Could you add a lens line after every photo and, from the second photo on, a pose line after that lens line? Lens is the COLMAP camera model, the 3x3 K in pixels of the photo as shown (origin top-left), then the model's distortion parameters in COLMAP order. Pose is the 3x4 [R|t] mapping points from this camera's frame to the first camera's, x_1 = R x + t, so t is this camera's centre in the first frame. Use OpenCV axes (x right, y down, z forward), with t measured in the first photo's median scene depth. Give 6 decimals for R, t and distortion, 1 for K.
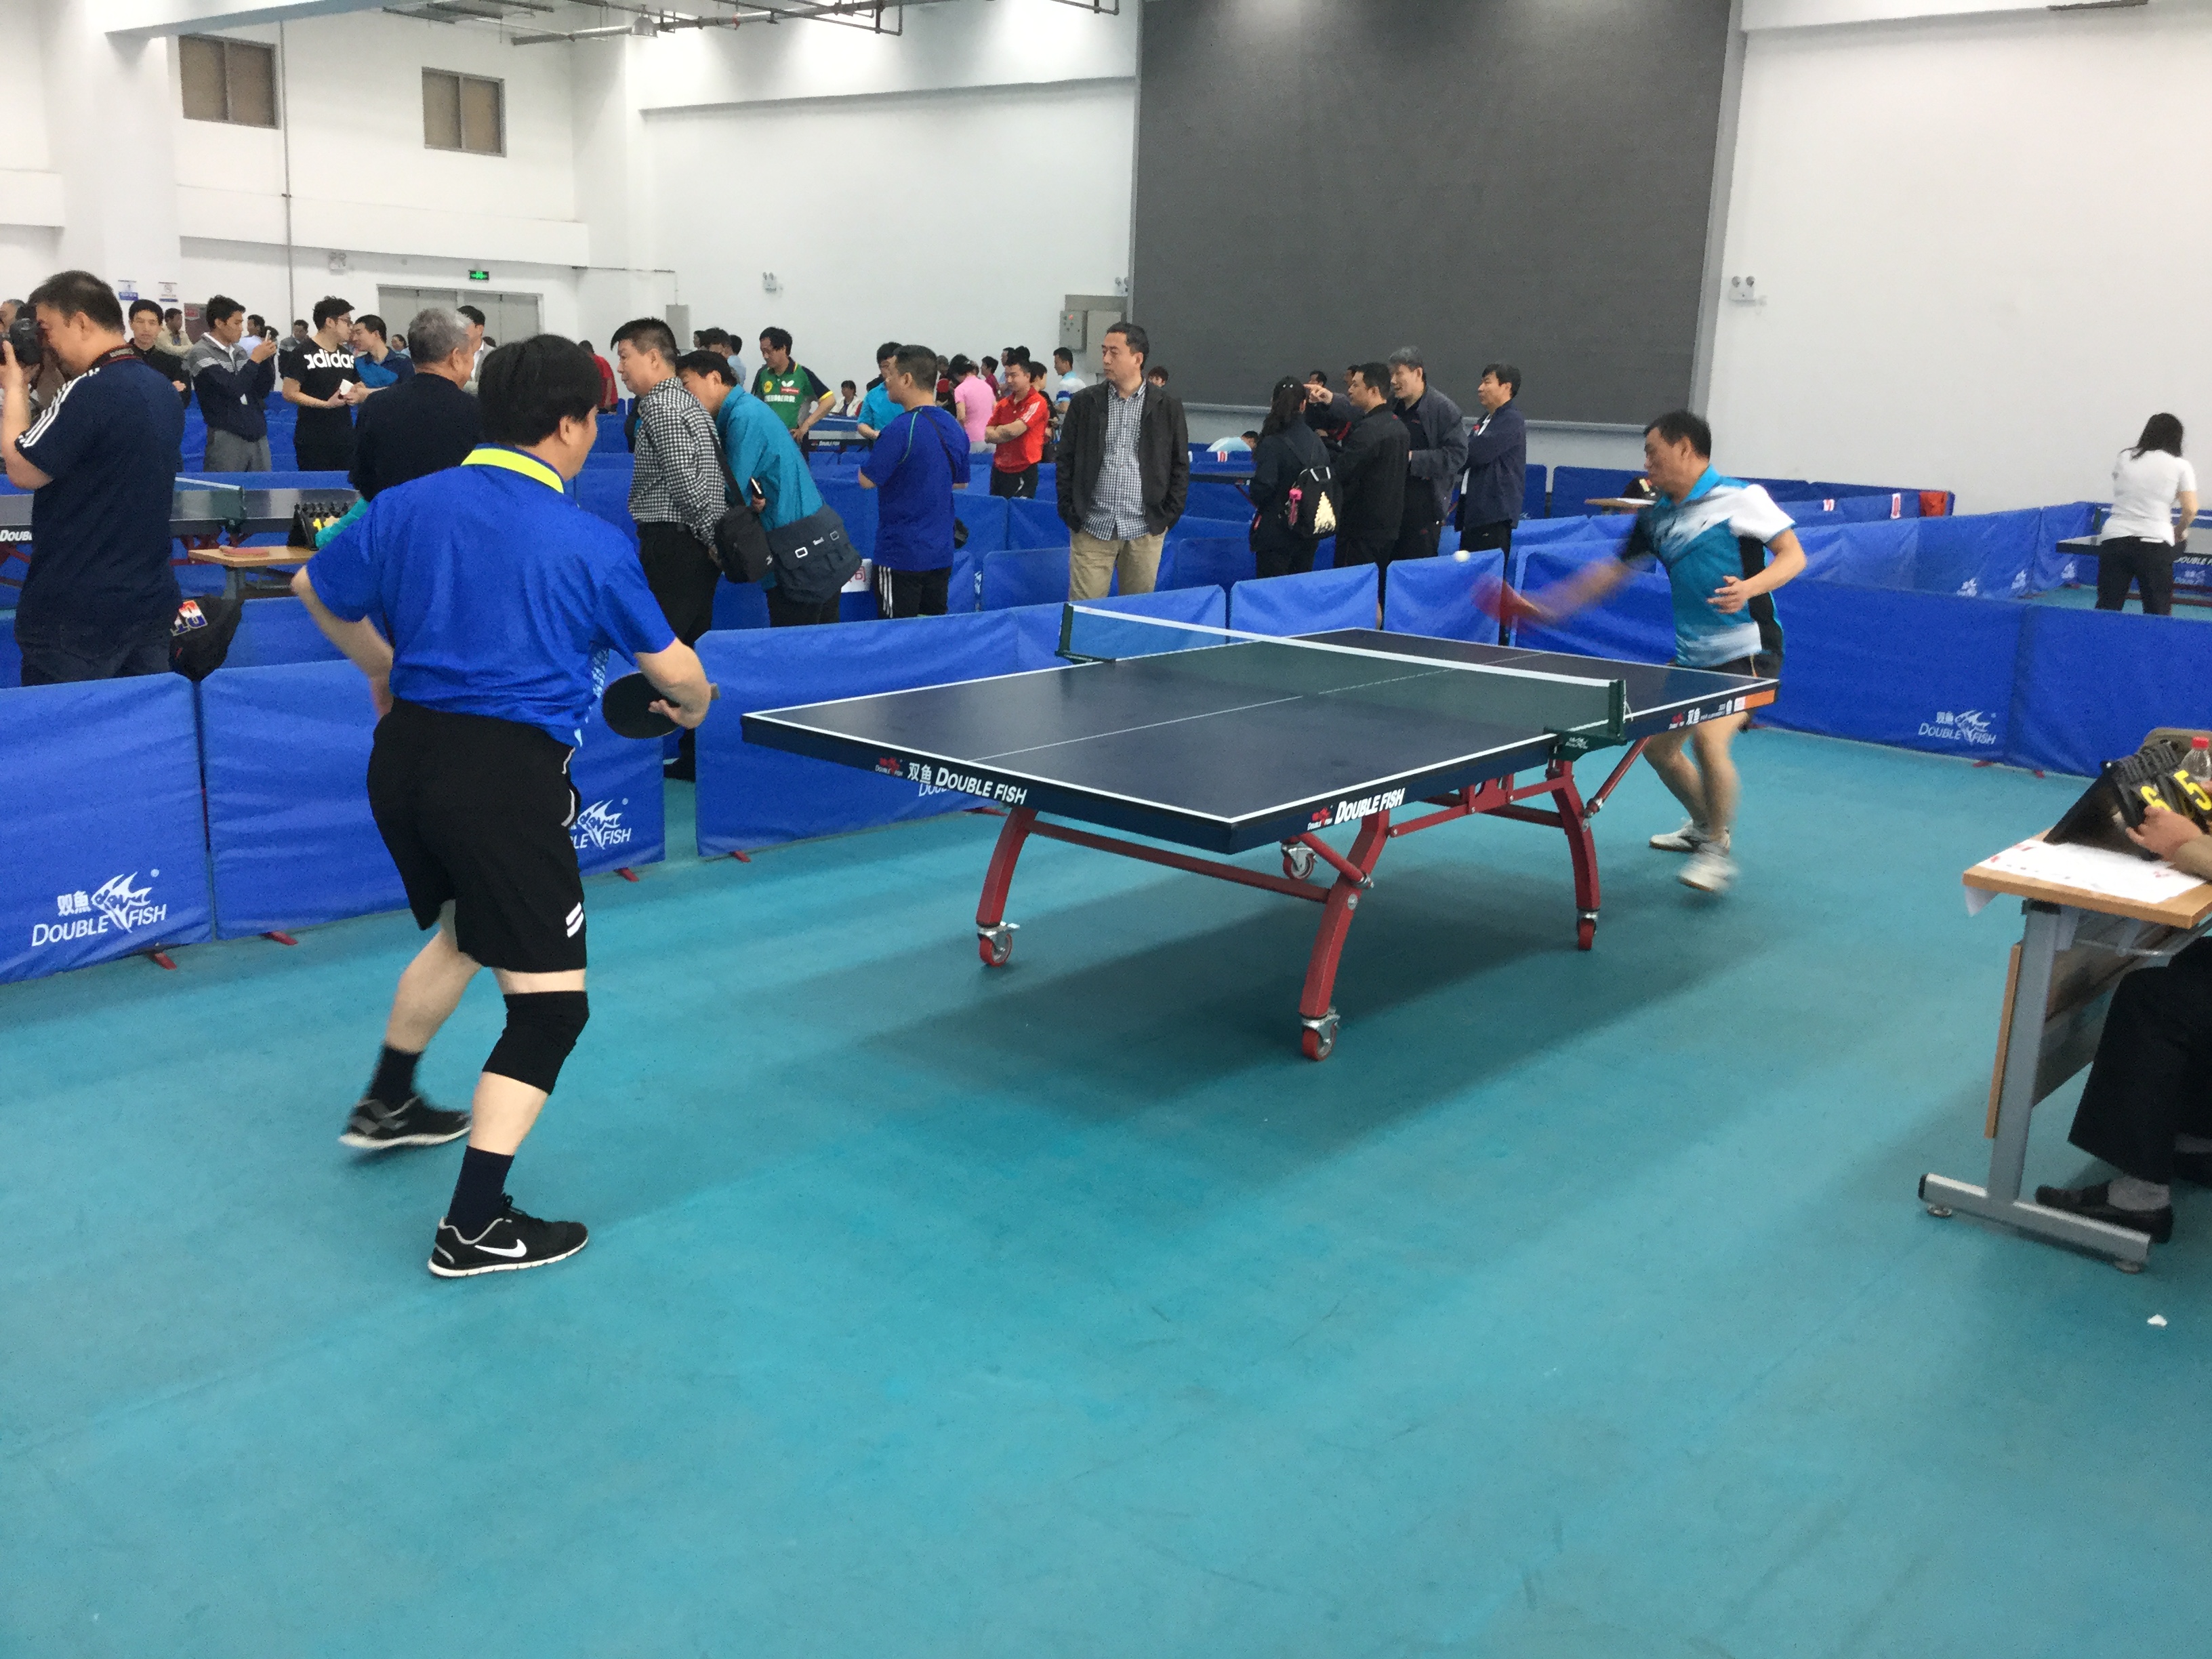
lens RADIAL K [[1995.4, 0, 1106.0], [0, 1995.4, 829.5], [0, 0, 1]] dist [0.078475, -0.119882]
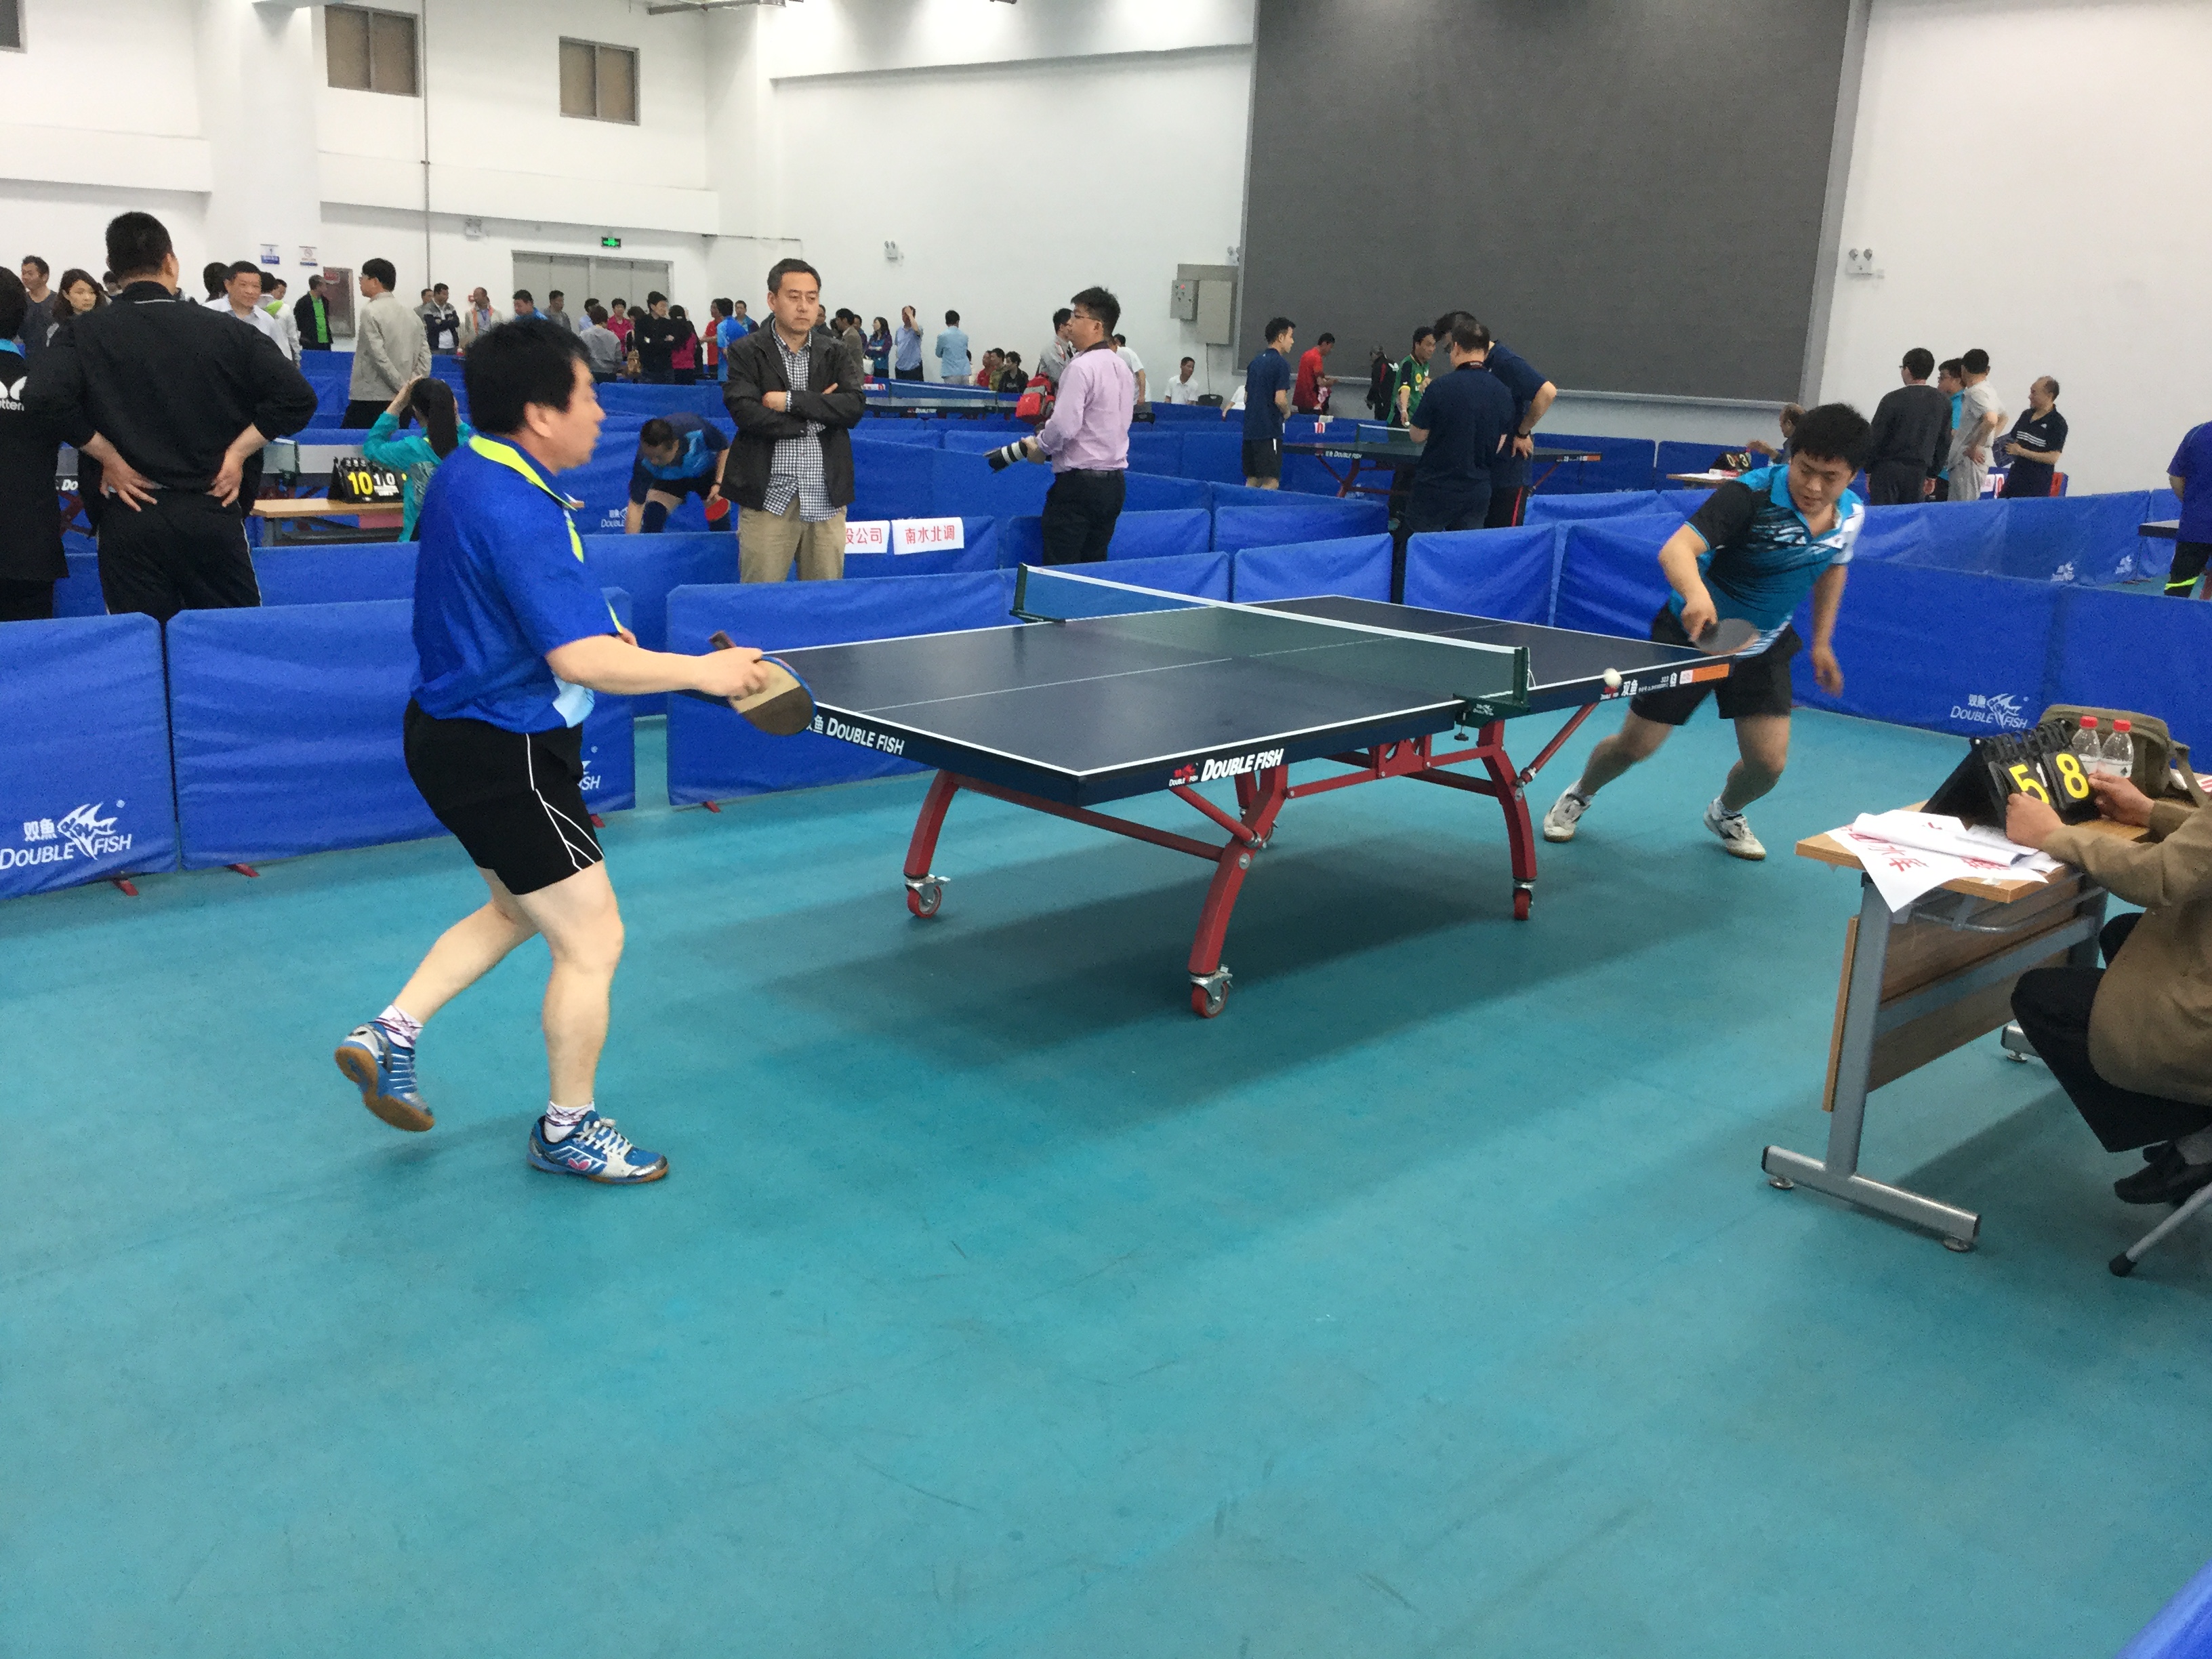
lens RADIAL K [[1995.4, 0, 1106.0], [0, 1995.4, 829.5], [0, 0, 1]] dist [0.078475, -0.119882]
pose [[0.997208, 0.026555, -0.069797, 0.108185], [-0.025631, 0.999572, 0.014103, 0.006750], [0.070142, -0.012275, 0.997462, -0.009530]]
